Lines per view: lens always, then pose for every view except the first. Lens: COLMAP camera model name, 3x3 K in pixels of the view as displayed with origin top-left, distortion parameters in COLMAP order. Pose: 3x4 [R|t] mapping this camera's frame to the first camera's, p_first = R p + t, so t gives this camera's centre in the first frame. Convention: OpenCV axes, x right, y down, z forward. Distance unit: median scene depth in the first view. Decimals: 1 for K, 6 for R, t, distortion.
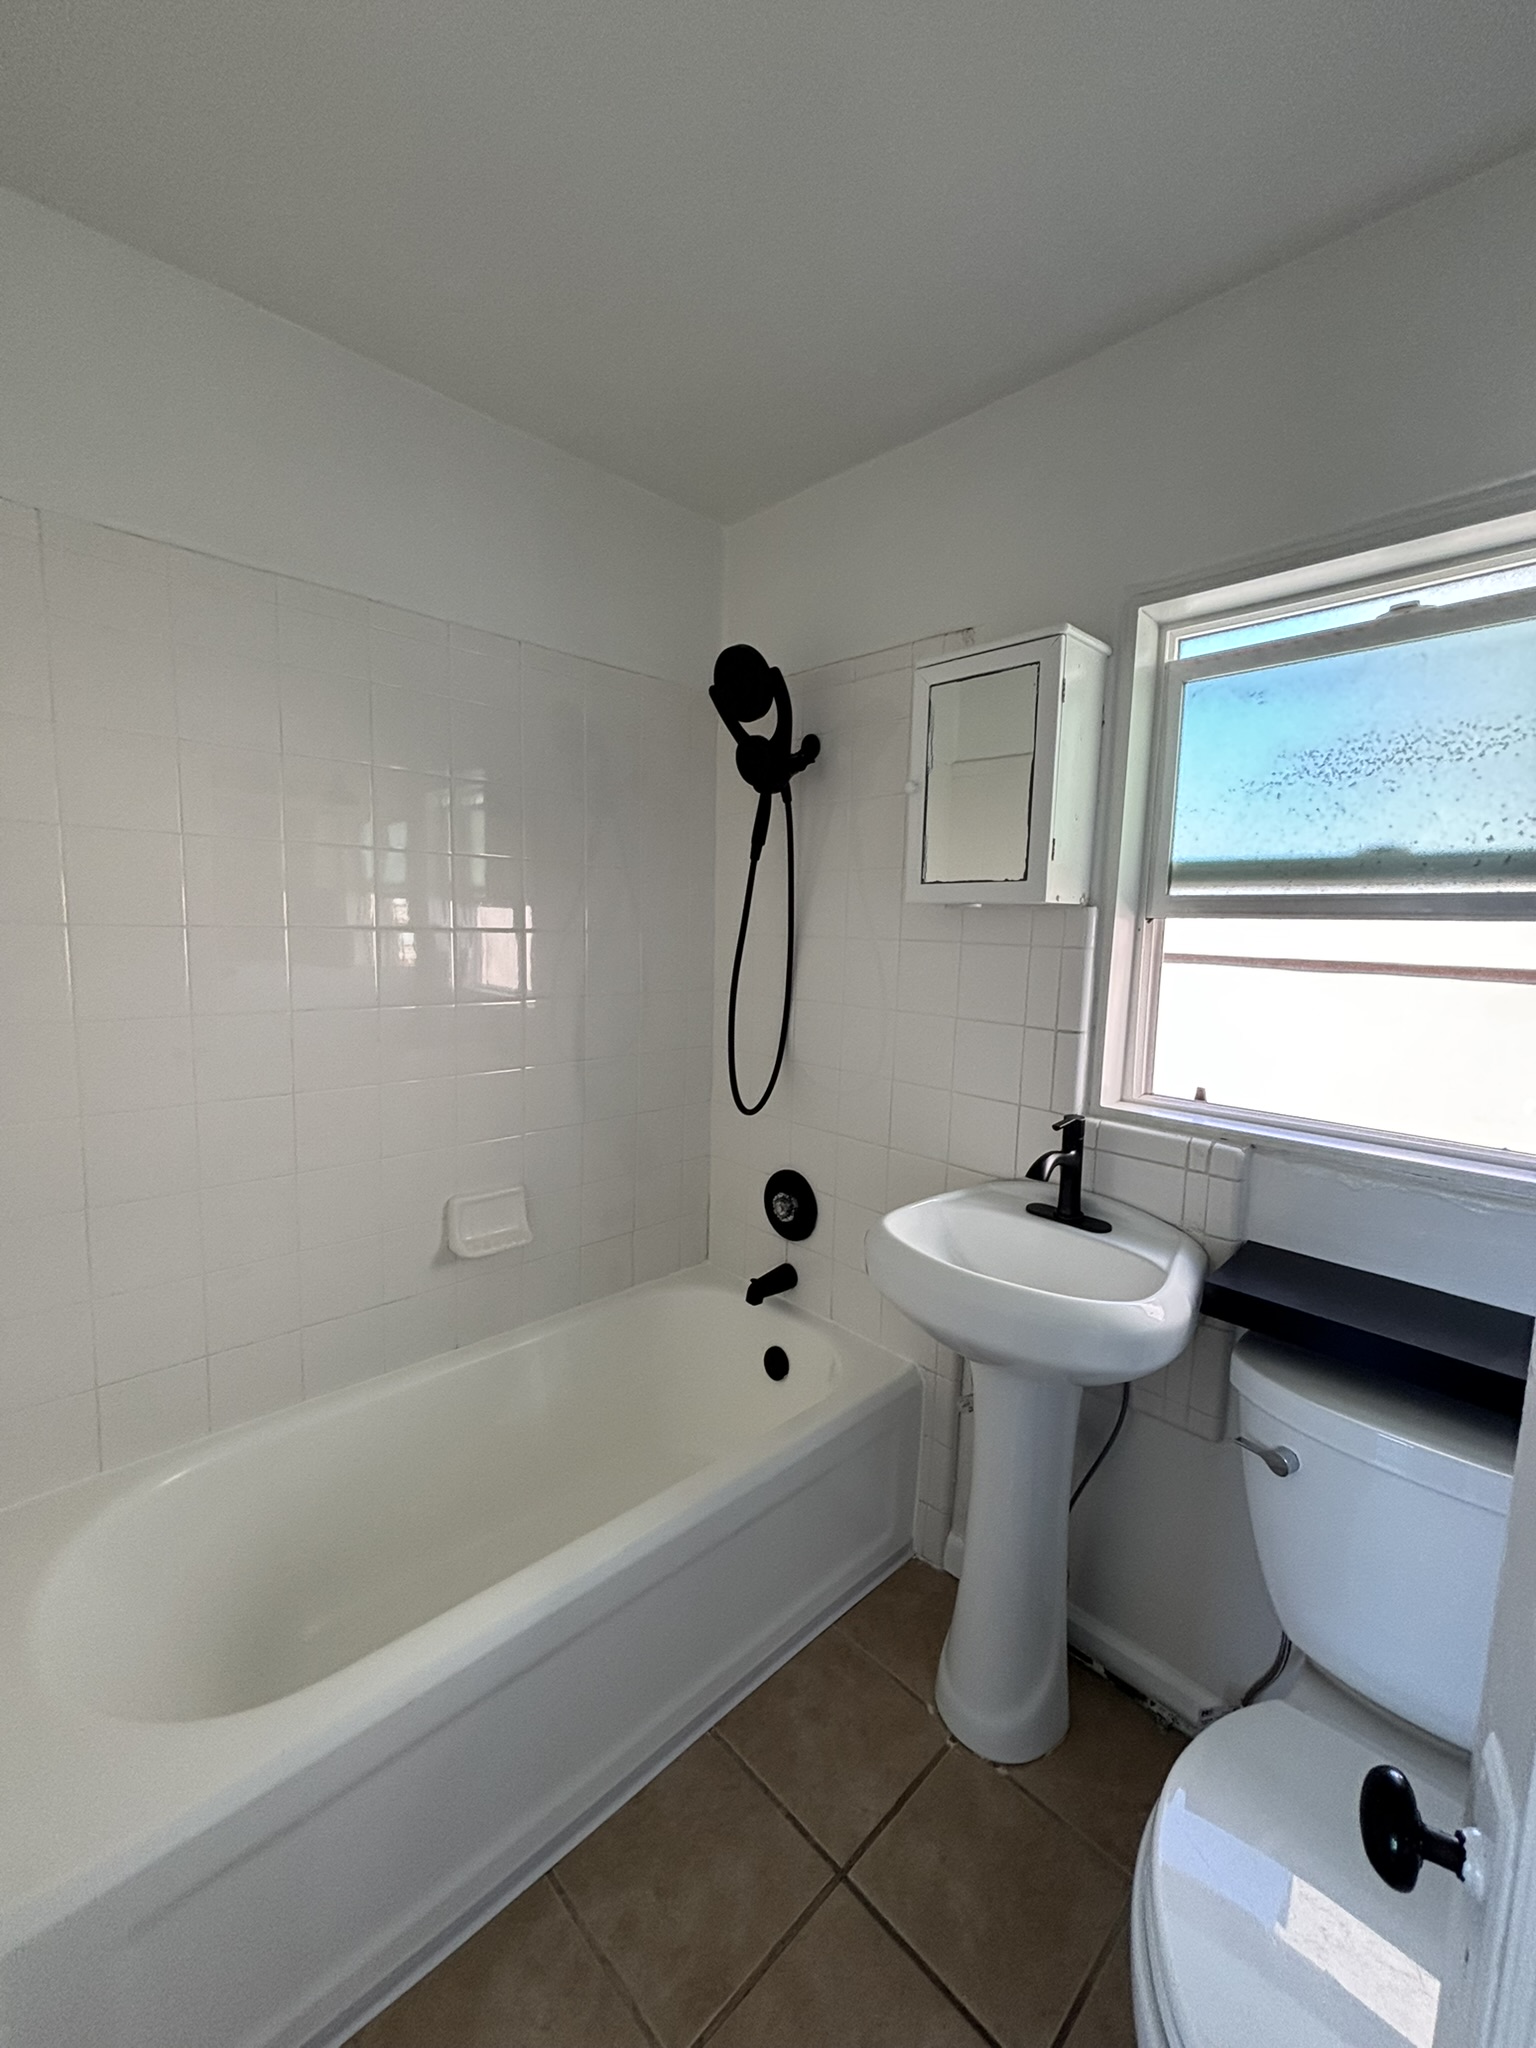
lens RADIAL K [[825.2, 0, 769.9], [0, 825.2, 1030.5], [0, 0, 1]] dist [-0.001866, -0.000144]
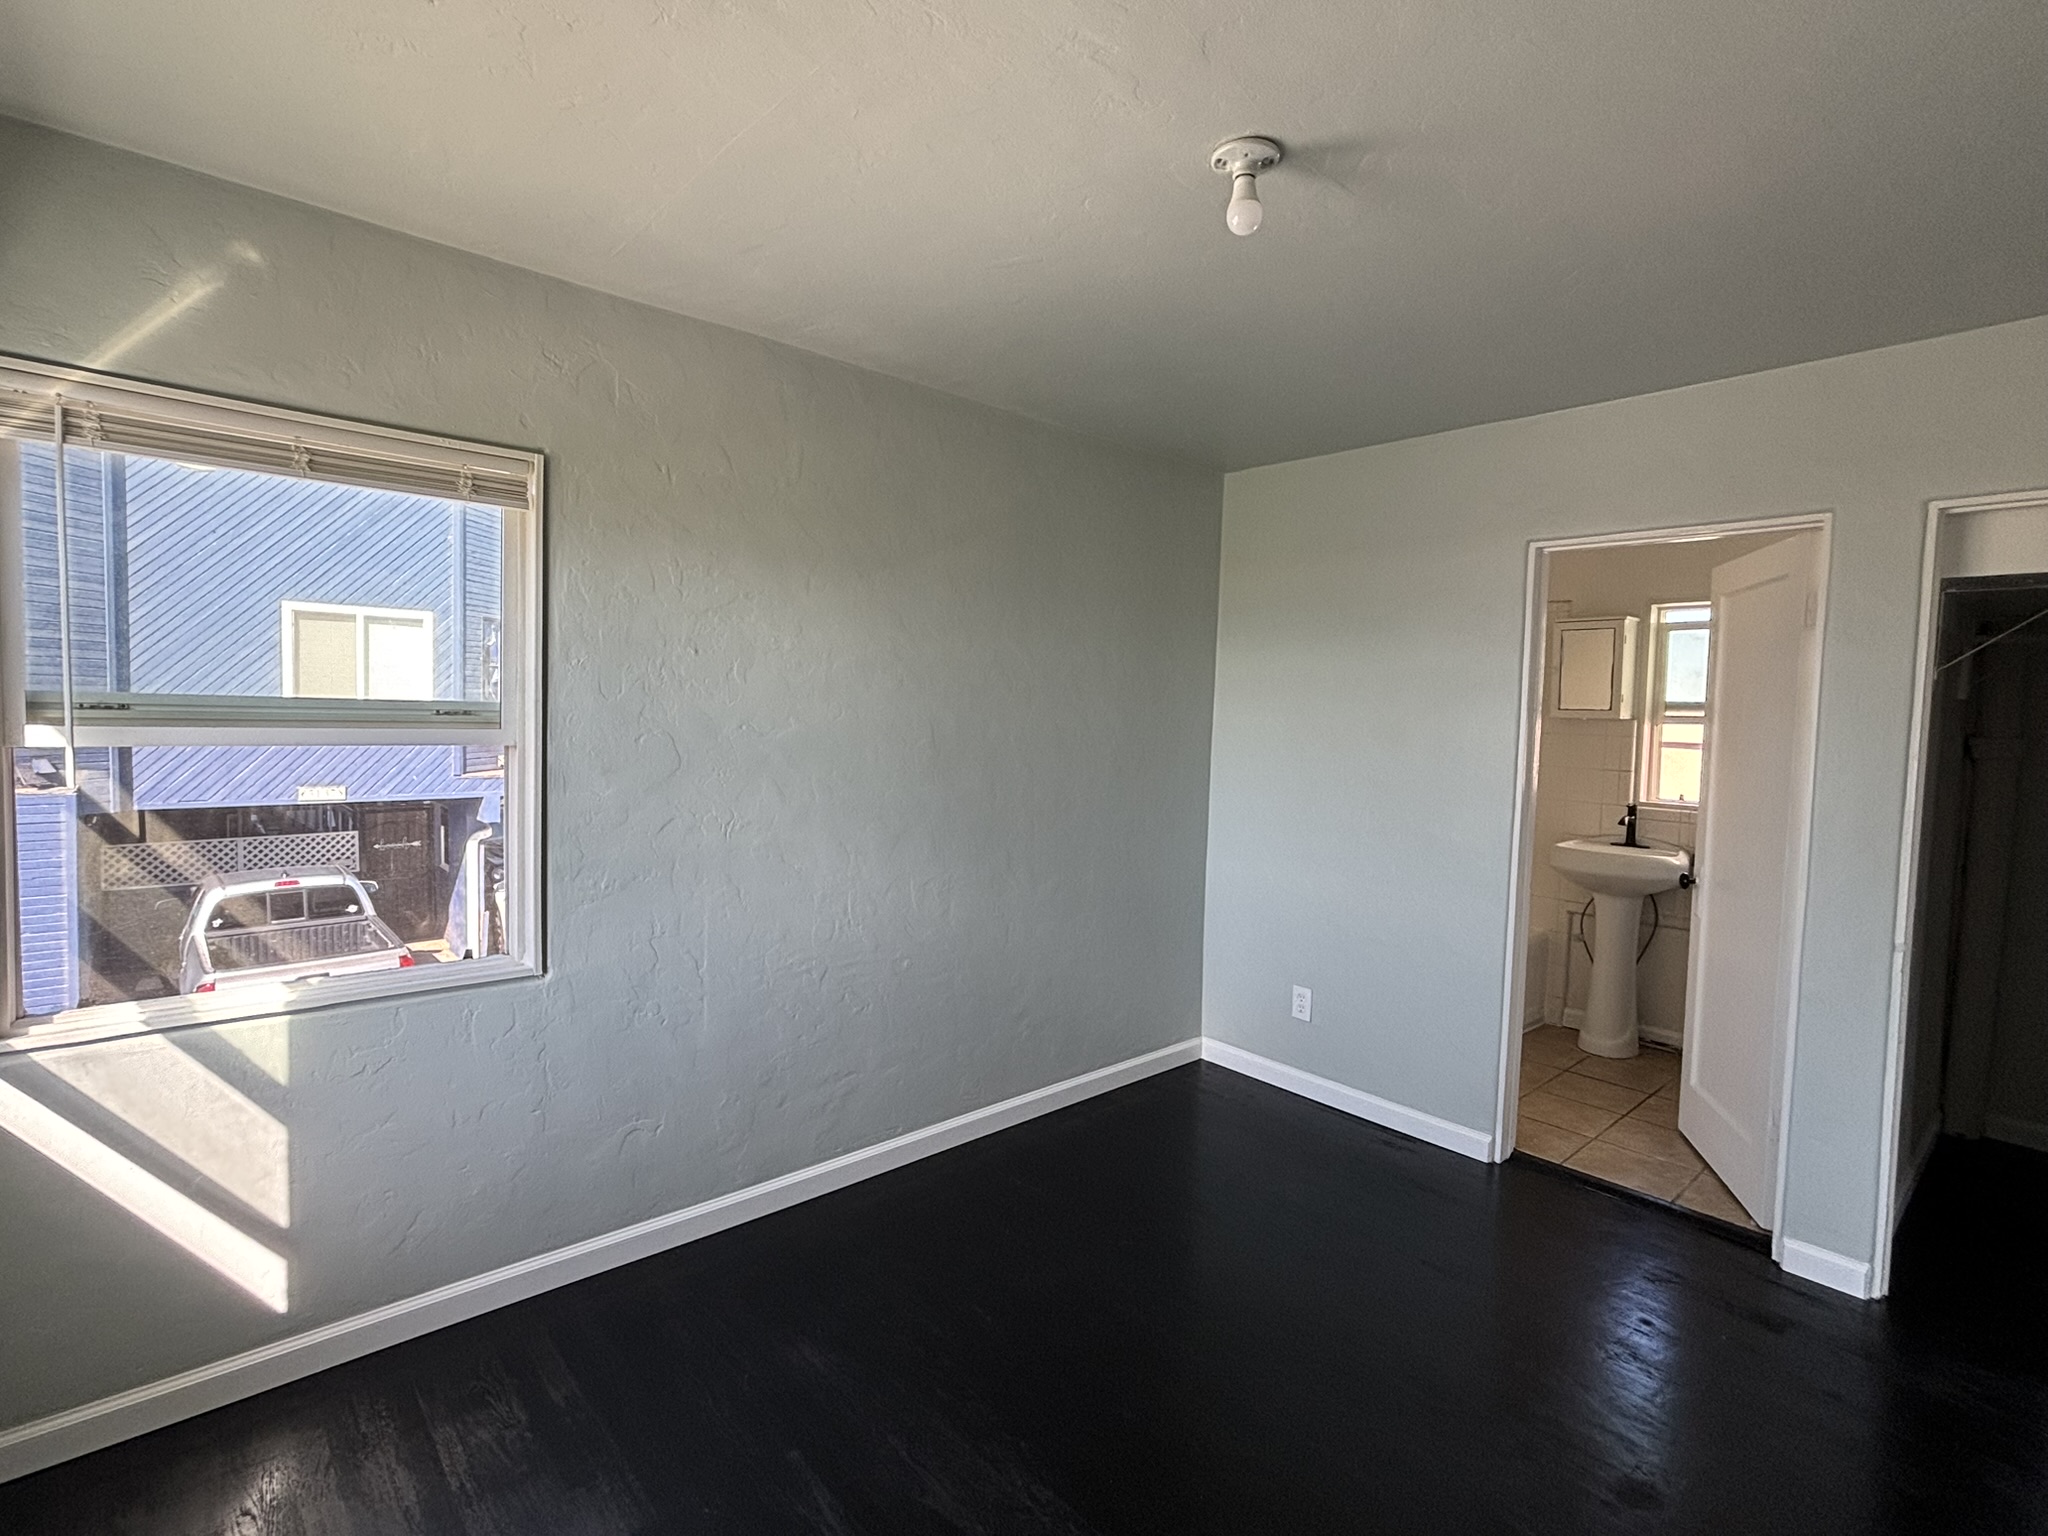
lens RADIAL K [[959.0, 0, 1030.2], [0, 959.0, 770.1], [0, 0, 1]] dist [-0.006219, -0.002957]
pose [[0.998882, 0.007455, -0.046682, -1.279279], [-0.011001, 0.997035, -0.076155, 0.237319], [0.045976, 0.076584, 0.996003, -1.919228]]
